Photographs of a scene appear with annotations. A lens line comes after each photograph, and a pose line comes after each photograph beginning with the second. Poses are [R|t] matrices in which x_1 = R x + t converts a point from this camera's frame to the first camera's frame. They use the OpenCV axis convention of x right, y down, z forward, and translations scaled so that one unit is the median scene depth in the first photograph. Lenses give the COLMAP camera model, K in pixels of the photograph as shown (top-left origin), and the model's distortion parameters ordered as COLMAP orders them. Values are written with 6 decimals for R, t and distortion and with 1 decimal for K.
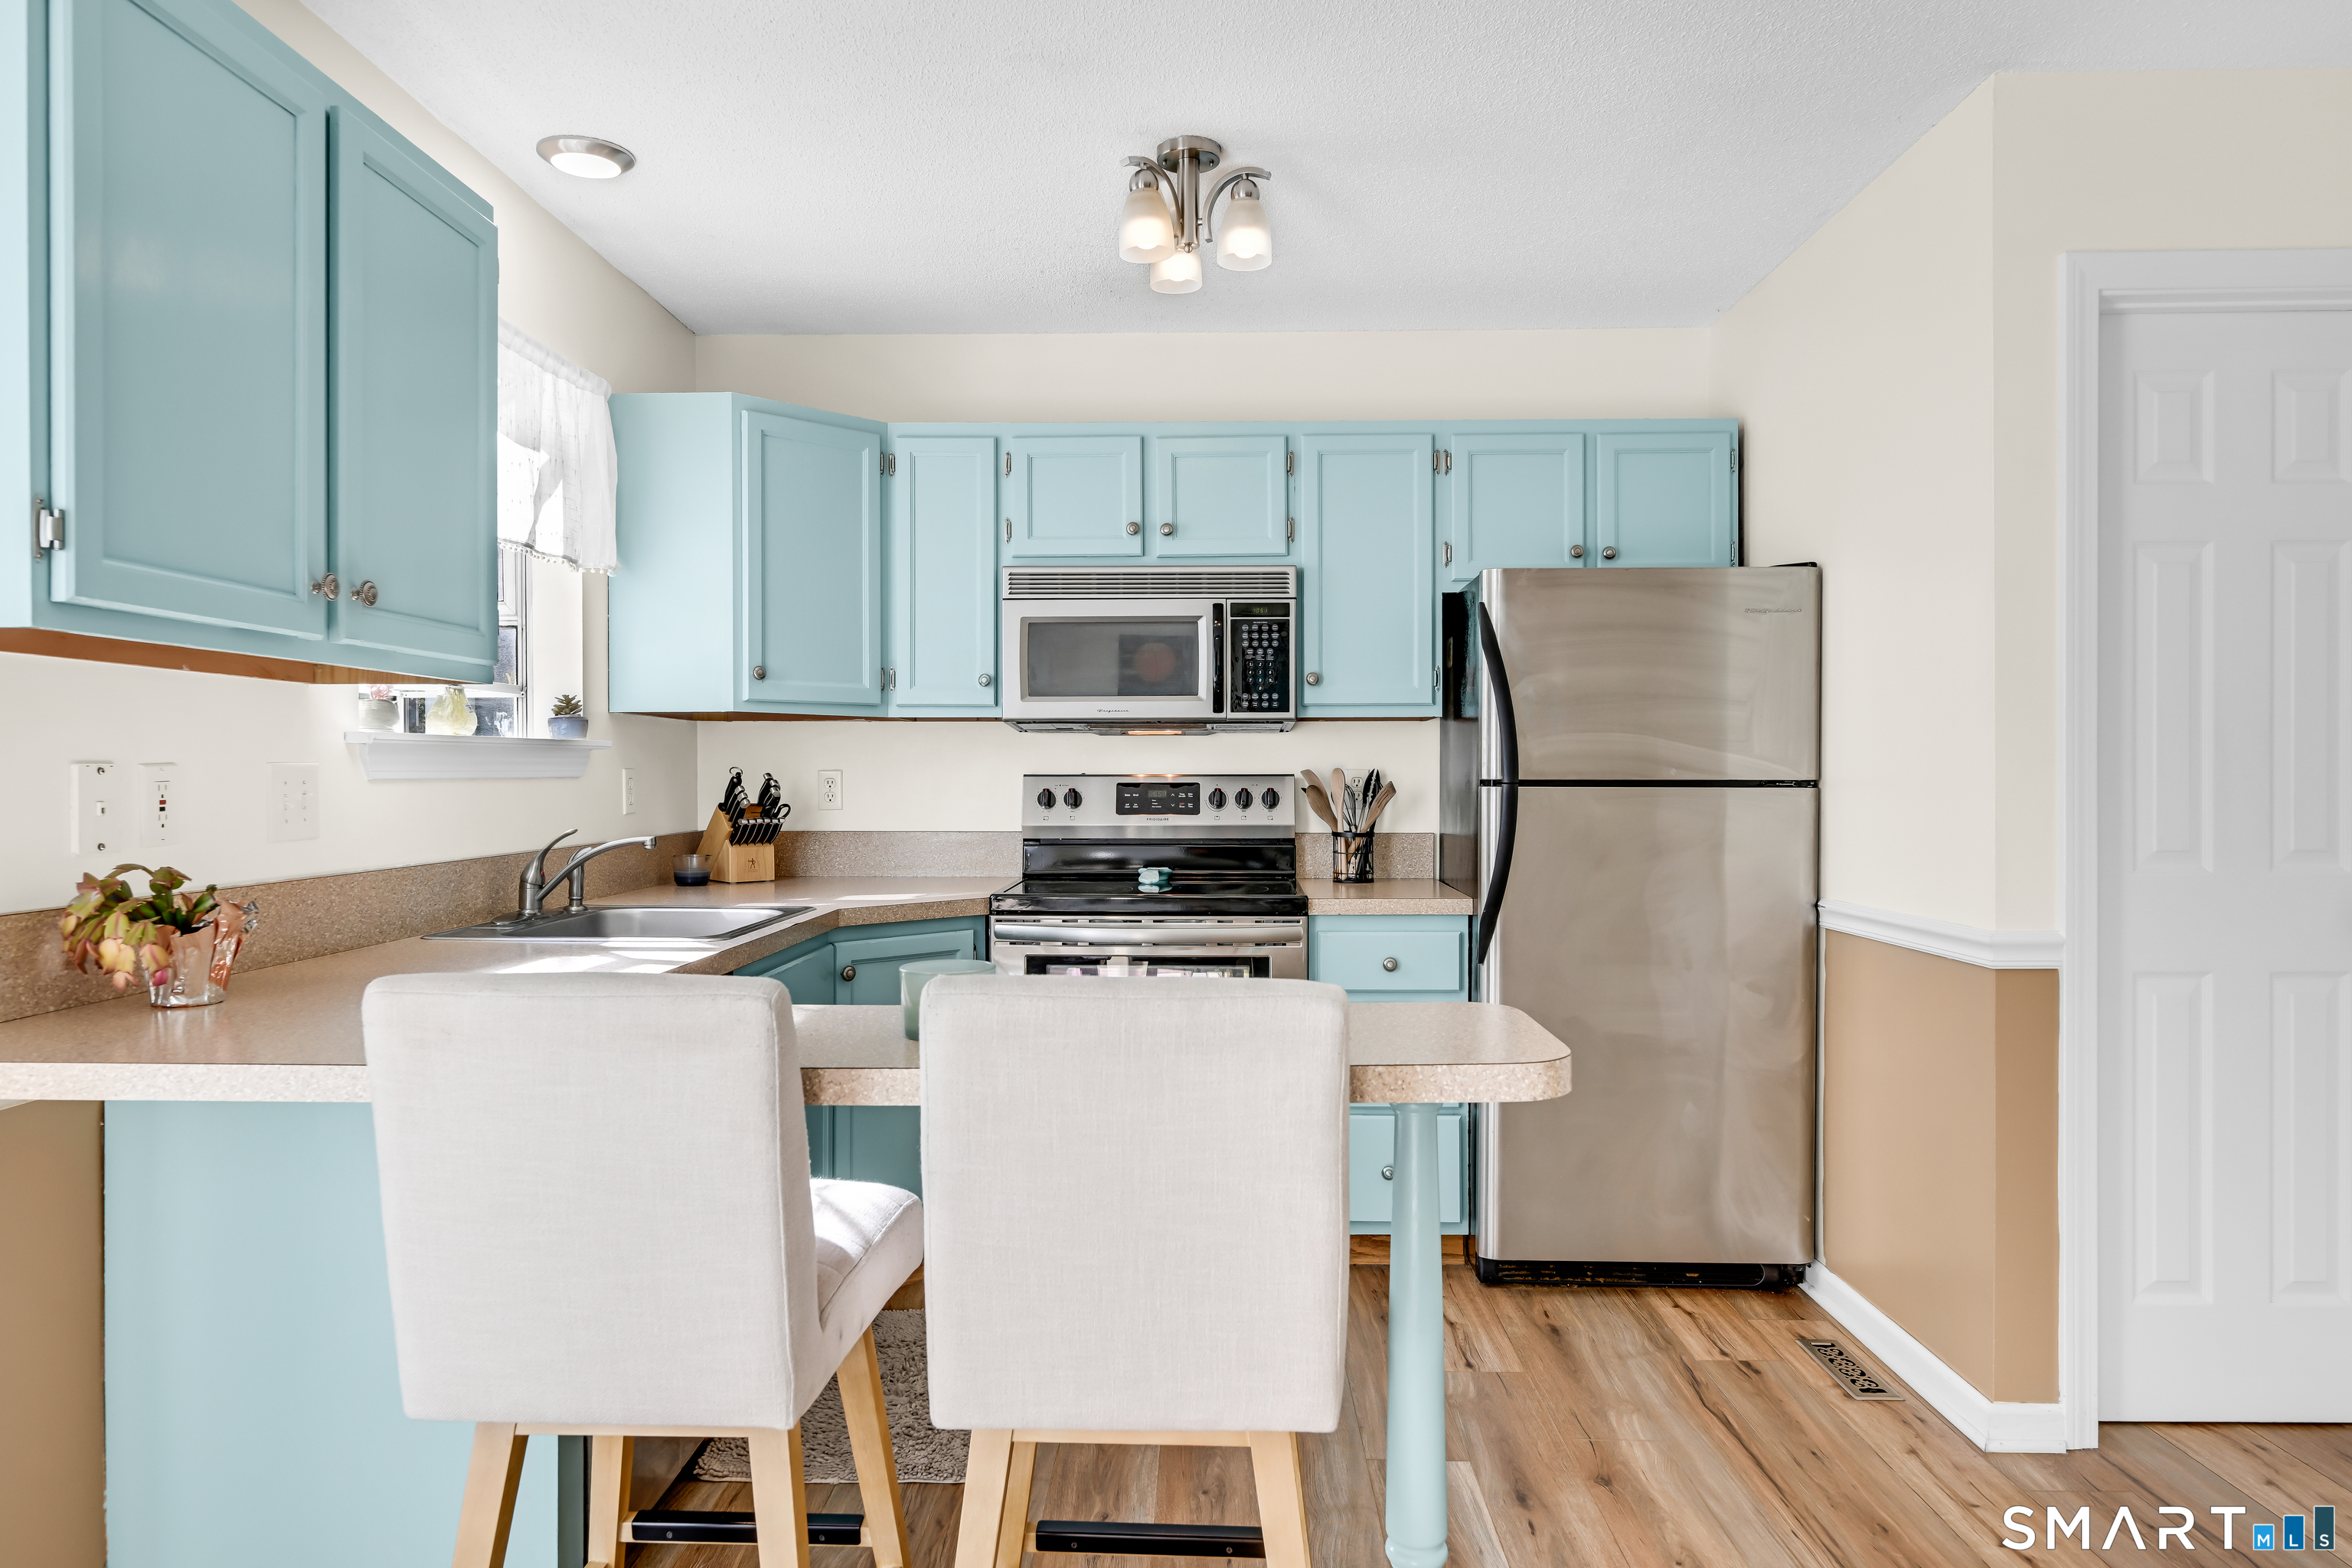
lens RADIAL K [[1428.5, 0, 1172.4], [0, 1428.5, 783.6], [0, 0, 1]] dist [0.003622, 0.000587]
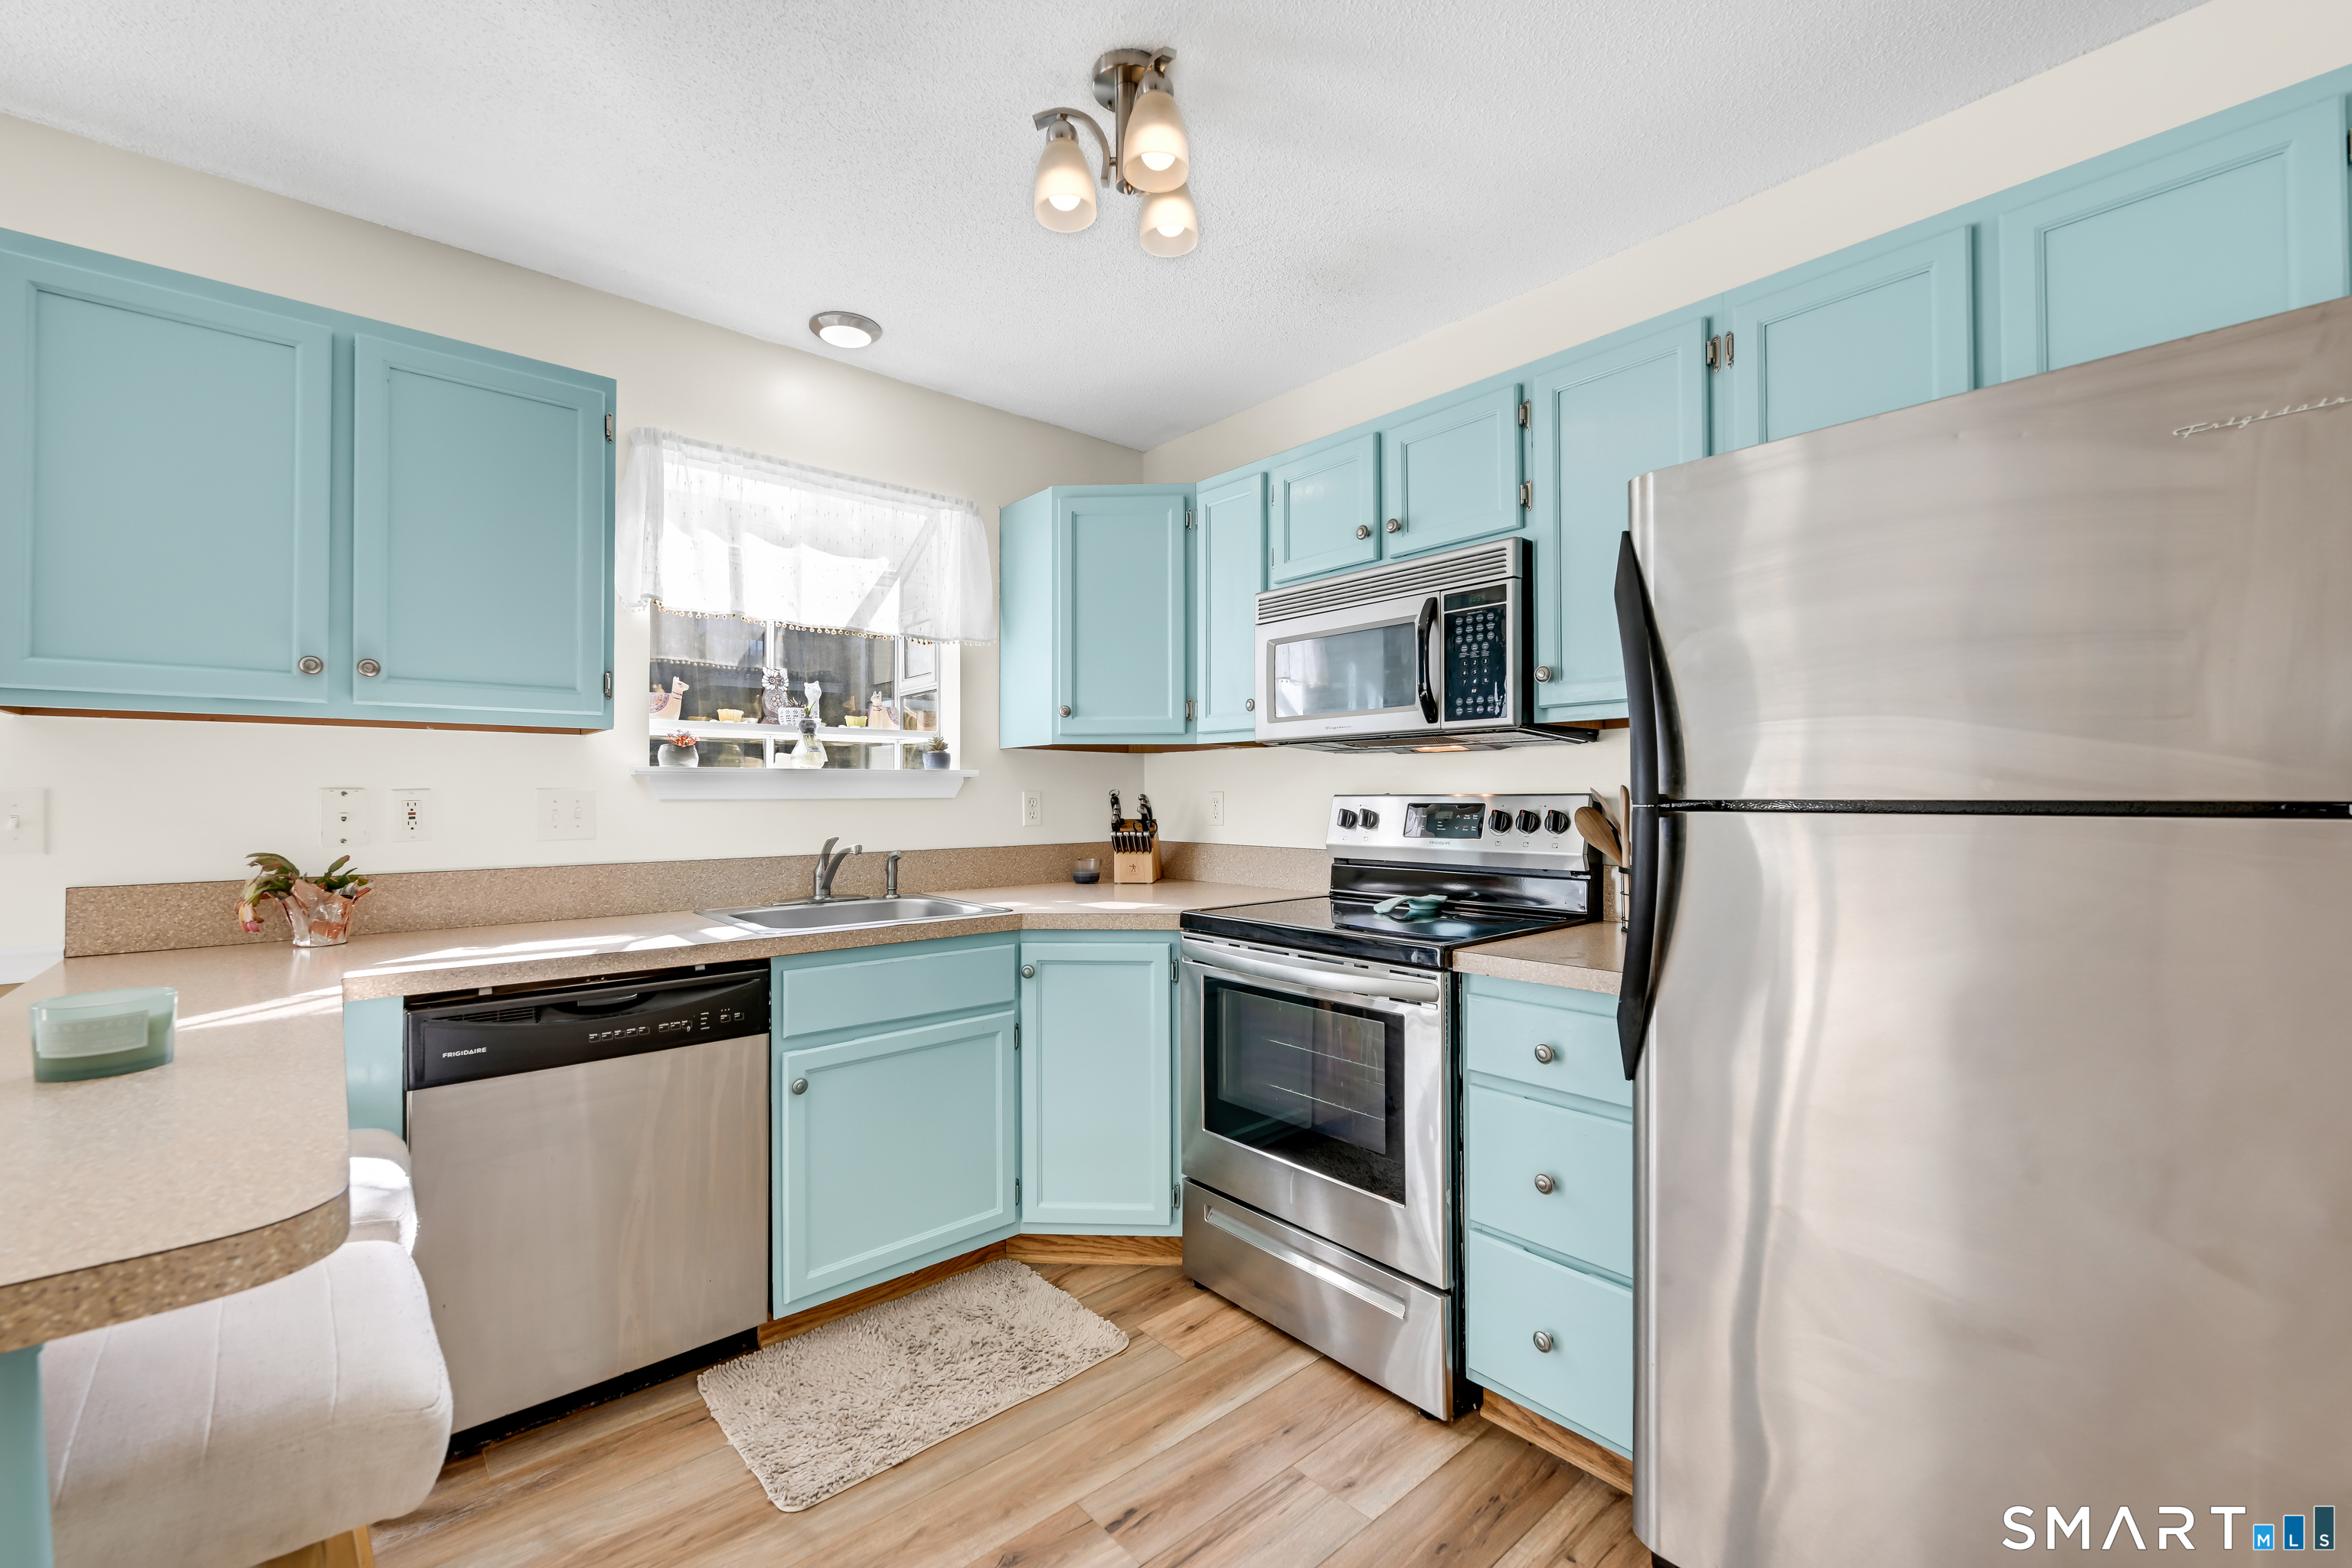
lens RADIAL K [[968.0, 0, 1179.2], [0, 968.0, 789.7], [0, 0, 1]] dist [-0.001291, 0.000036]
pose [[0.690980, -0.007680, -0.722833, 0.351800], [-0.001897, 0.999921, -0.012437, -0.001204], [0.722871, 0.009965, 0.690911, 0.481420]]
